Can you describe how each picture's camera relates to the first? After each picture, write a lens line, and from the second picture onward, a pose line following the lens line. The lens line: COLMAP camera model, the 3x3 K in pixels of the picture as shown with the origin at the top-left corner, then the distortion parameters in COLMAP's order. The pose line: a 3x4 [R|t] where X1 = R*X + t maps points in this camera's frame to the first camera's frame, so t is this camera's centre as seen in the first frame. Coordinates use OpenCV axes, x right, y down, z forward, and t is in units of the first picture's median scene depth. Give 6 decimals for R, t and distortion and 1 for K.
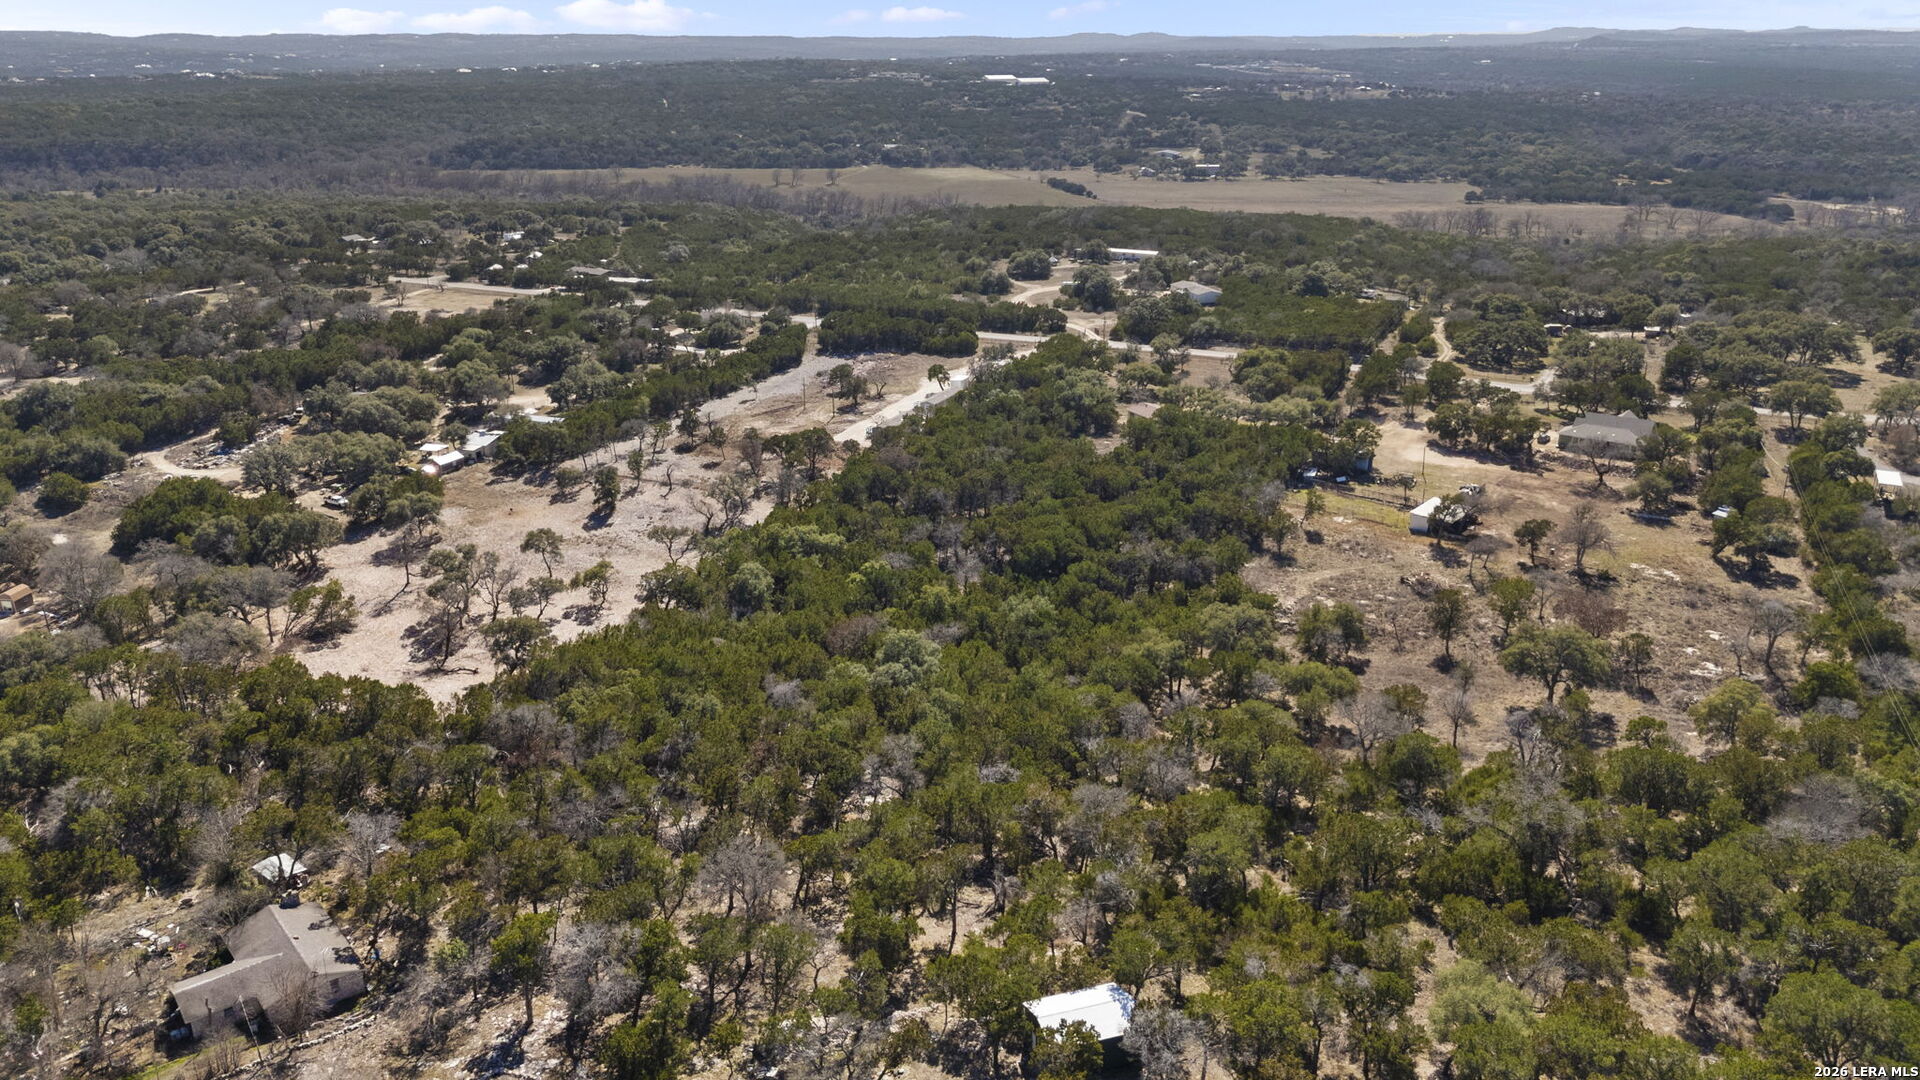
lens RADIAL K [[1566.5, 0, 960.2], [0, 1566.5, 646.9], [0, 0, 1]] dist [0.059818, -0.069988]
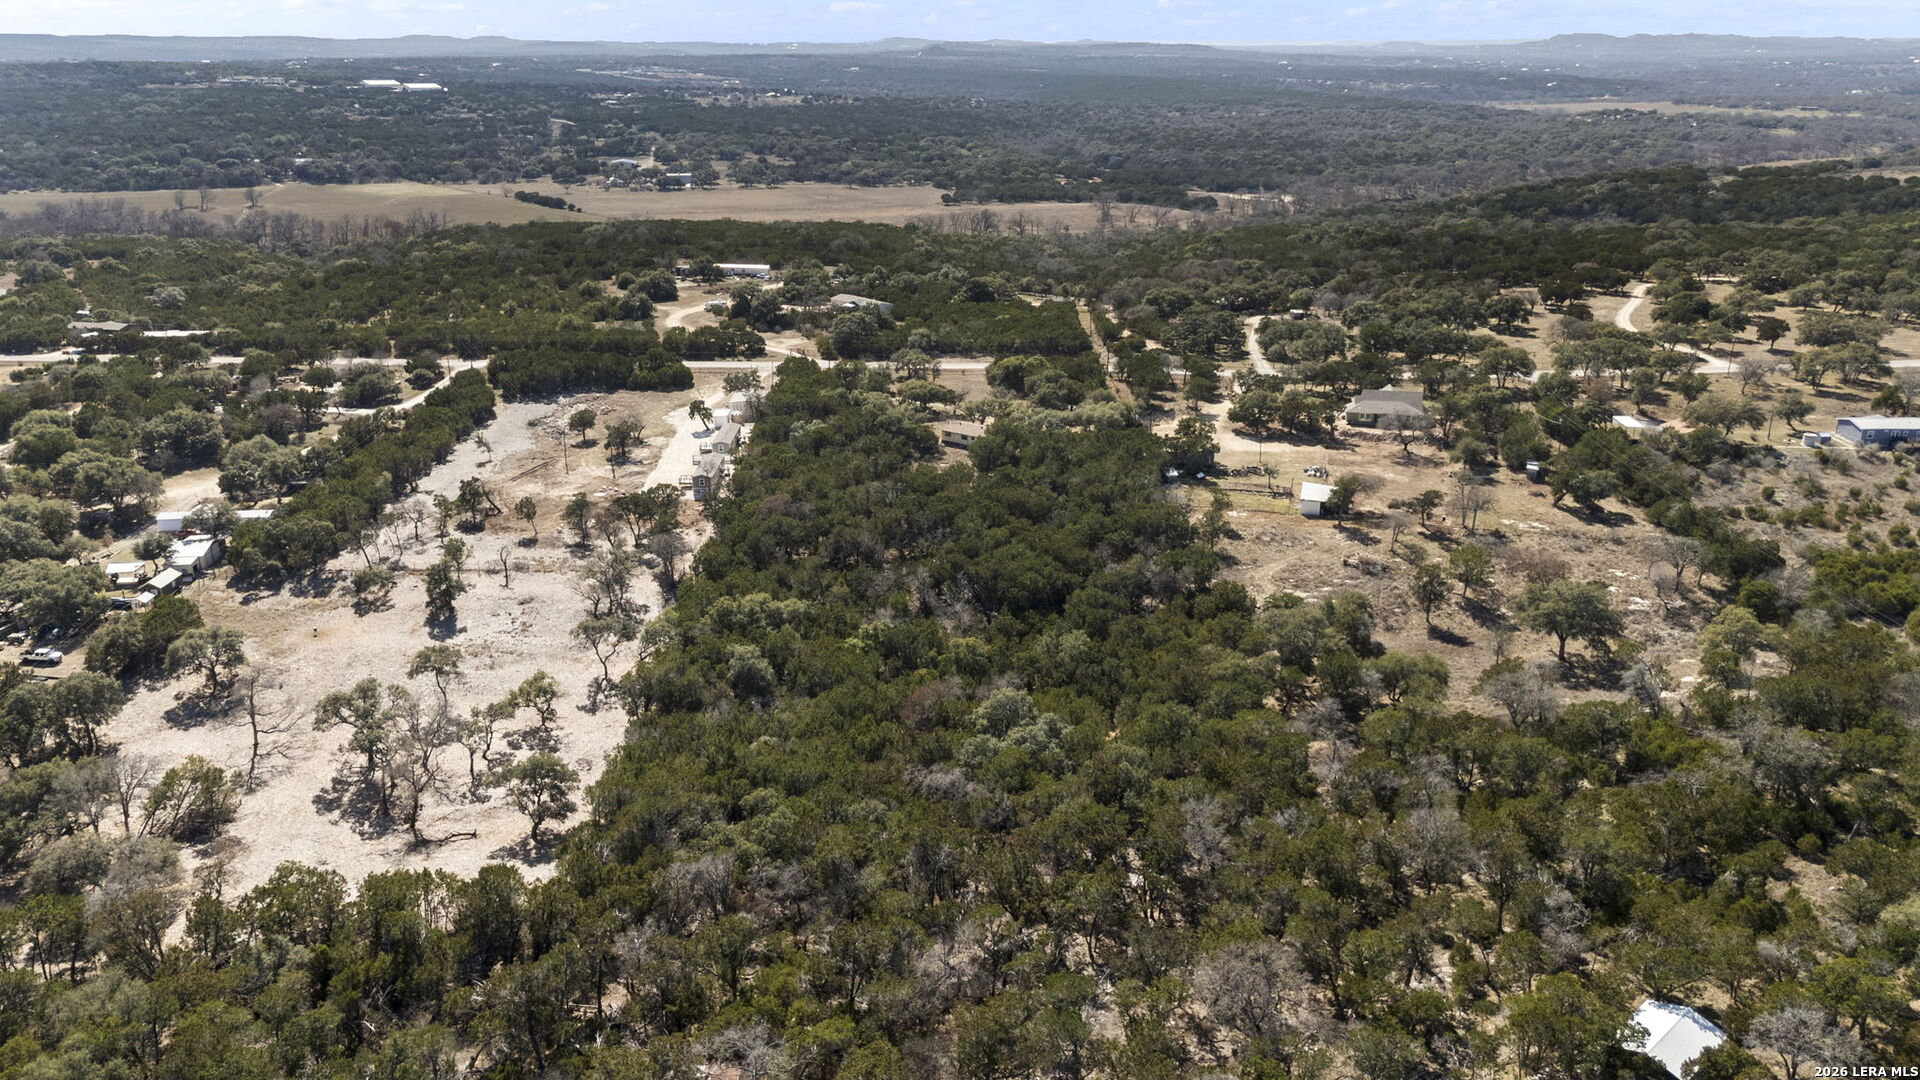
lens RADIAL K [[1566.5, 0, 960.2], [0, 1566.5, 646.9], [0, 0, 1]] dist [0.059818, -0.069988]
pose [[0.887496, -0.158924, 0.432543, -0.145734], [0.160366, 0.986492, 0.033414, -0.022764], [-0.432011, 0.039710, 0.900994, 0.061773]]
